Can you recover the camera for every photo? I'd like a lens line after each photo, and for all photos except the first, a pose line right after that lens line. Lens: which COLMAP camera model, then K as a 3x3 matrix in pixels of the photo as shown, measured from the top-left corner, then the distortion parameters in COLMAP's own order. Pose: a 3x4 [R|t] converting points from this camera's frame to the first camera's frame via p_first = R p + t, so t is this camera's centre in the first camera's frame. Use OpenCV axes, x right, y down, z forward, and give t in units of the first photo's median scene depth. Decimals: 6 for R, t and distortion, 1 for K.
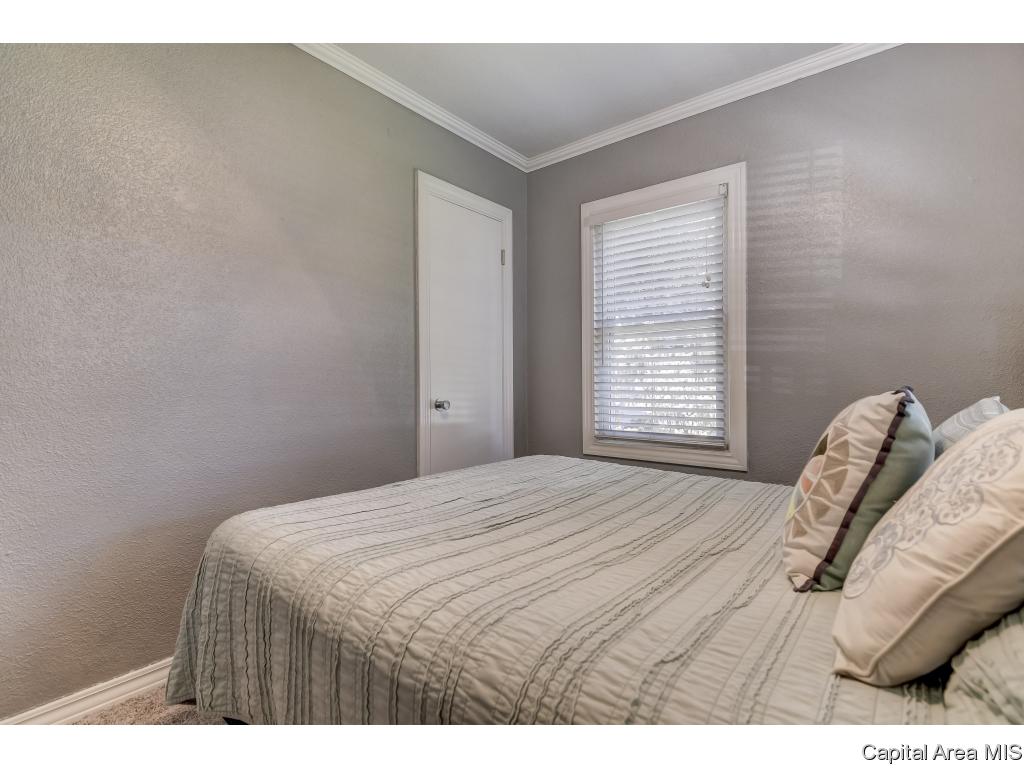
lens RADIAL K [[491.3, 0, 508.6], [0, 491.3, 383.3], [0, 0, 1]] dist [0.007161, -0.005357]
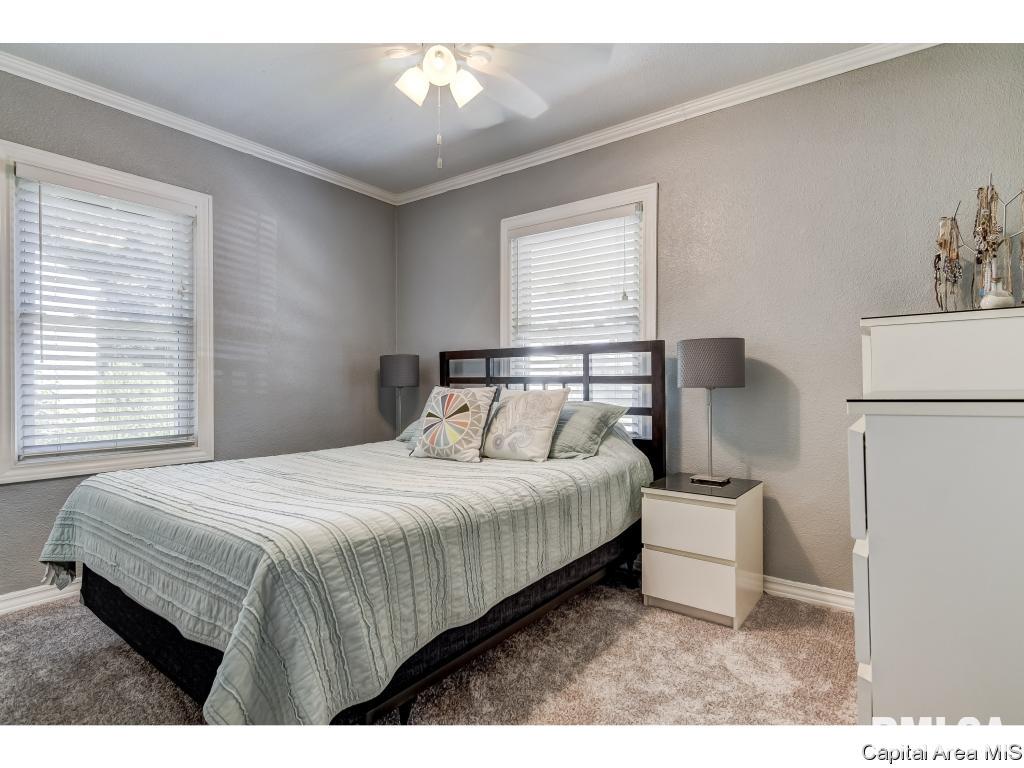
lens RADIAL K [[528.1, 0, 512.9], [0, 528.1, 382.3], [0, 0, 1]] dist [0.004166, -0.000729]
pose [[-0.040938, 0.002342, 0.999159, -0.807711], [0.005508, 0.999983, -0.002118, 0.000227], [-0.999147, 0.005417, -0.040950, 0.339533]]
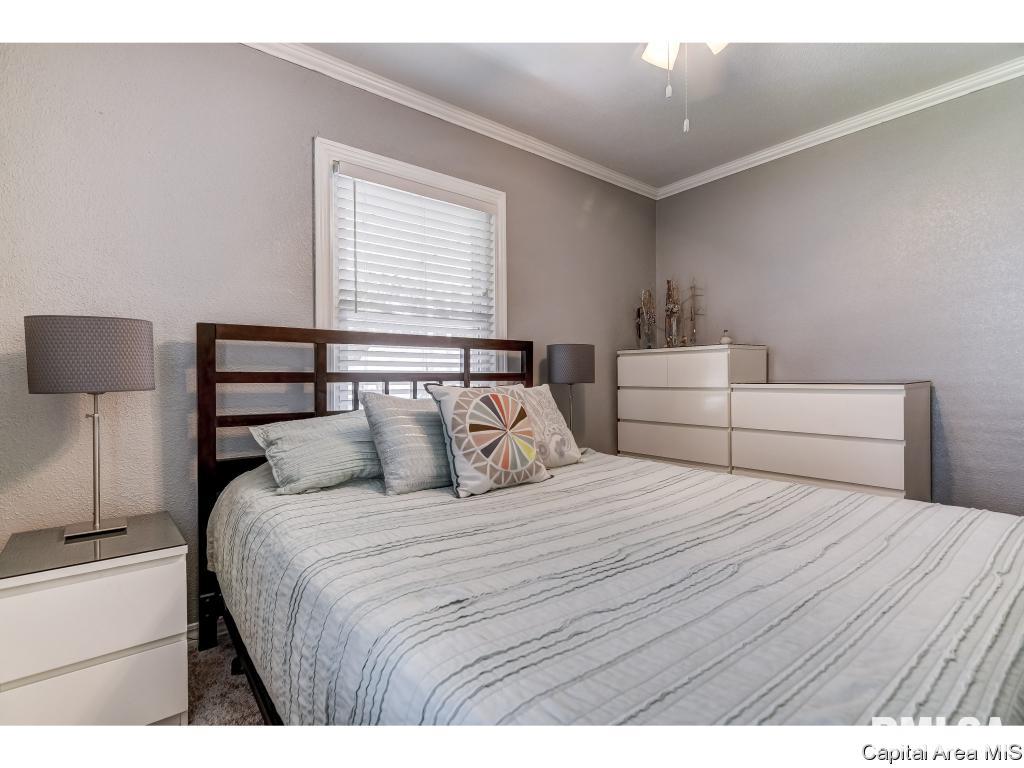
lens RADIAL K [[491.3, 0, 508.6], [0, 491.3, 383.3], [0, 0, 1]] dist [0.007161, -0.005357]
pose [[-0.975748, 0.006530, 0.218800, 0.096073], [0.008524, 0.999930, 0.008171, -0.001618], [-0.218732, 0.009838, -0.975735, 1.112058]]
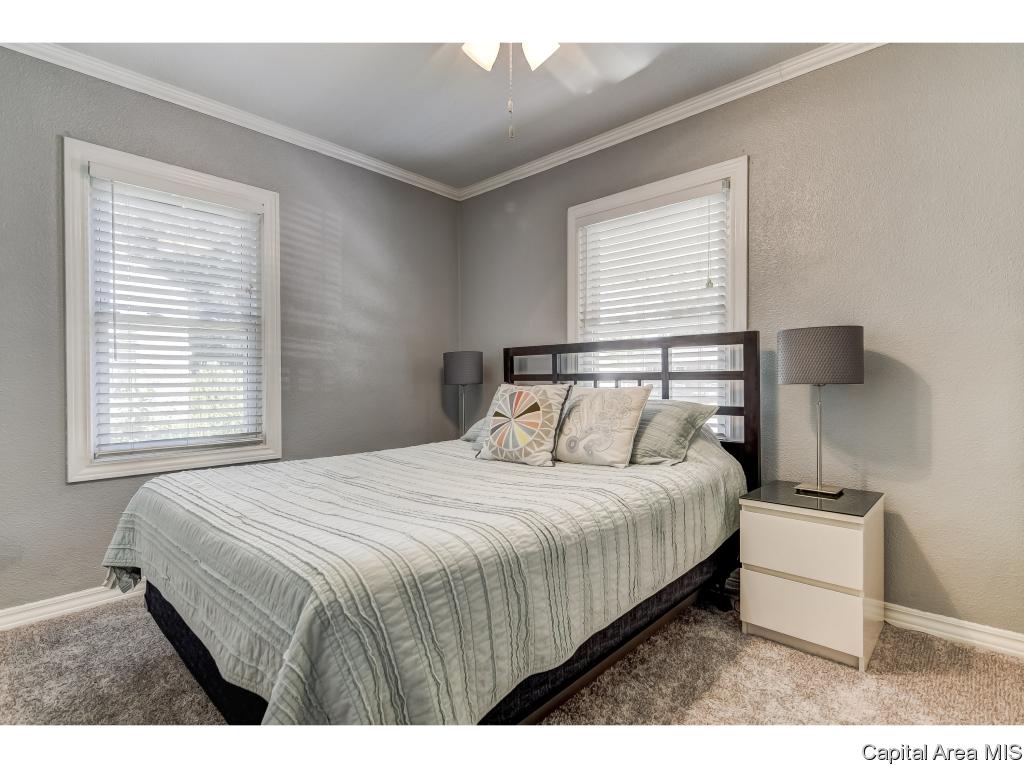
lens RADIAL K [[499.7, 0, 512.5], [0, 499.7, 382.1], [0, 0, 1]] dist [-0.000024, -0.000256]
pose [[0.062987, -0.001936, 0.998012, -0.670324], [0.008750, 0.999961, 0.001387, 0.001352], [-0.997976, 0.008645, 0.063002, 0.376140]]
